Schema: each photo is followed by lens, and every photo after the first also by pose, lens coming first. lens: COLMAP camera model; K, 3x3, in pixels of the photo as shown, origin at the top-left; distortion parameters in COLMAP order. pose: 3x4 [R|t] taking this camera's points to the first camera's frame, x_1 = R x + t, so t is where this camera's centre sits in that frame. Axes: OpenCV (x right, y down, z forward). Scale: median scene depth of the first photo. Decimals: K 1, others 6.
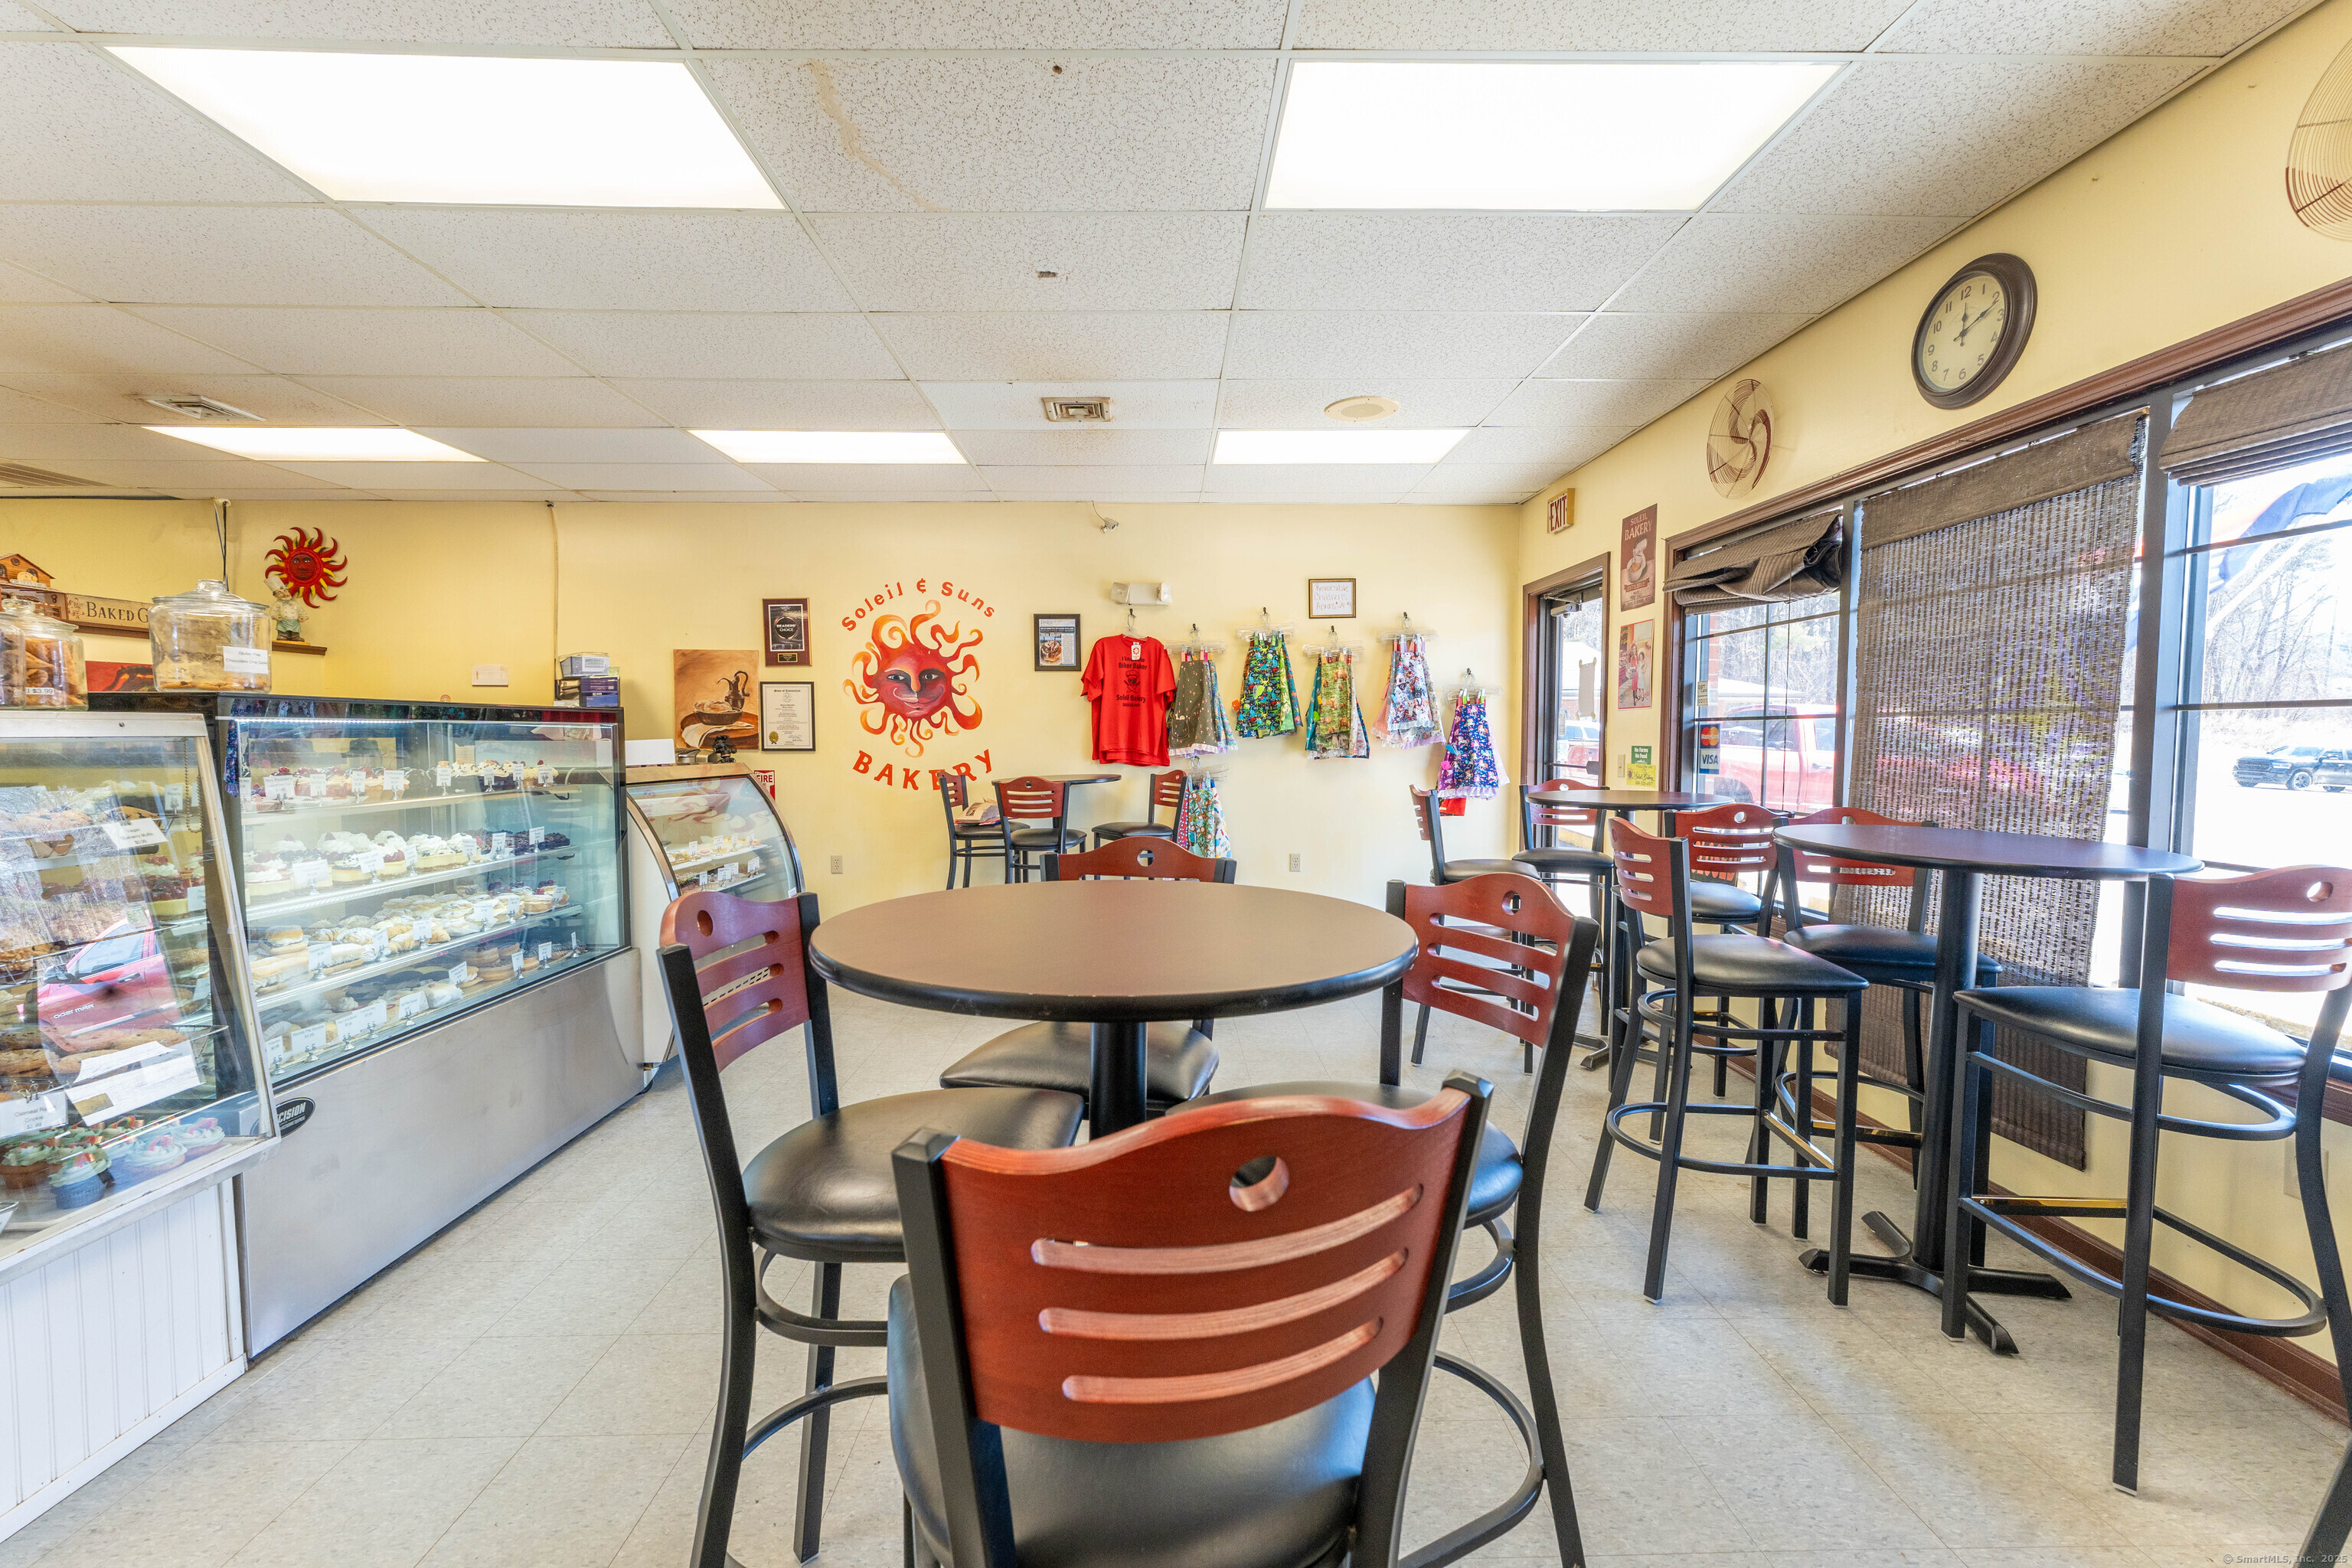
lens RADIAL K [[961.8, 0, 1176.8], [0, 961.8, 786.9], [0, 0, 1]] dist [0.000290, -0.000197]
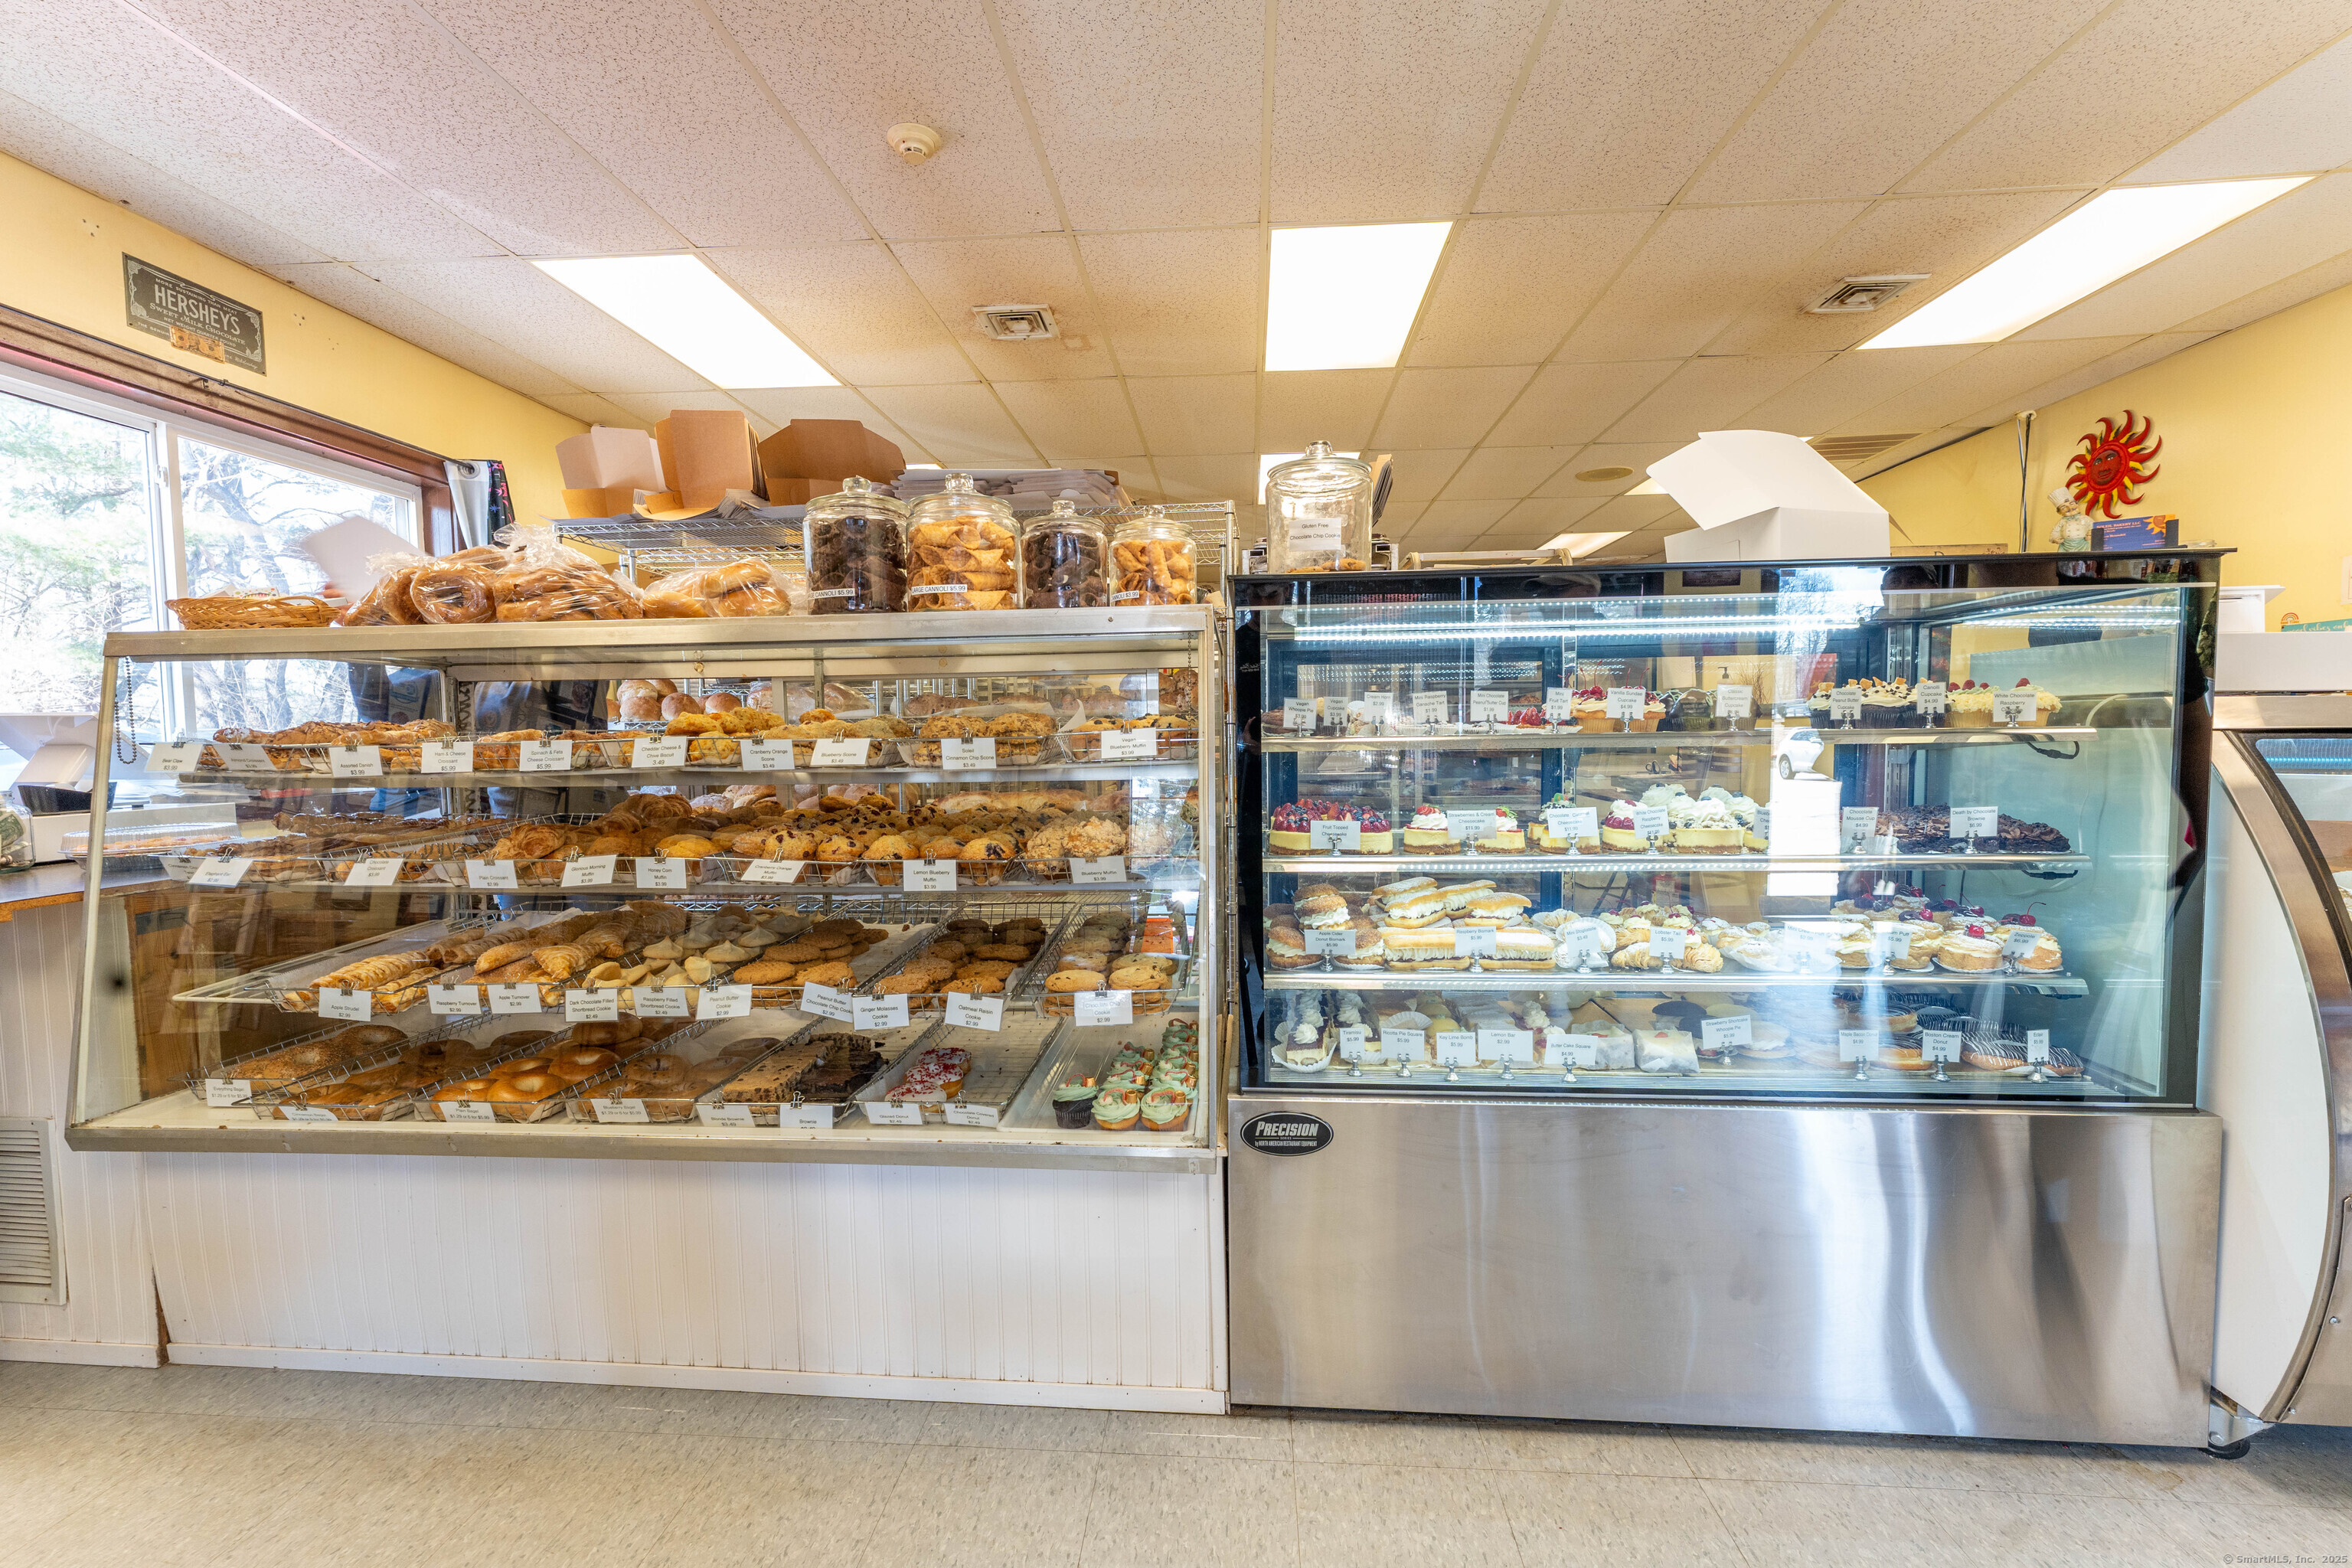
lens RADIAL K [[954.2, 0, 1176.1], [0, 954.2, 782.0], [0, 0, 1]] dist [0.000364, 0.000112]
pose [[-0.096097, 0.053841, -0.993915, -0.062713], [-0.042170, 0.997419, 0.058108, 0.009203], [0.994478, 0.047497, -0.093578, 0.336971]]
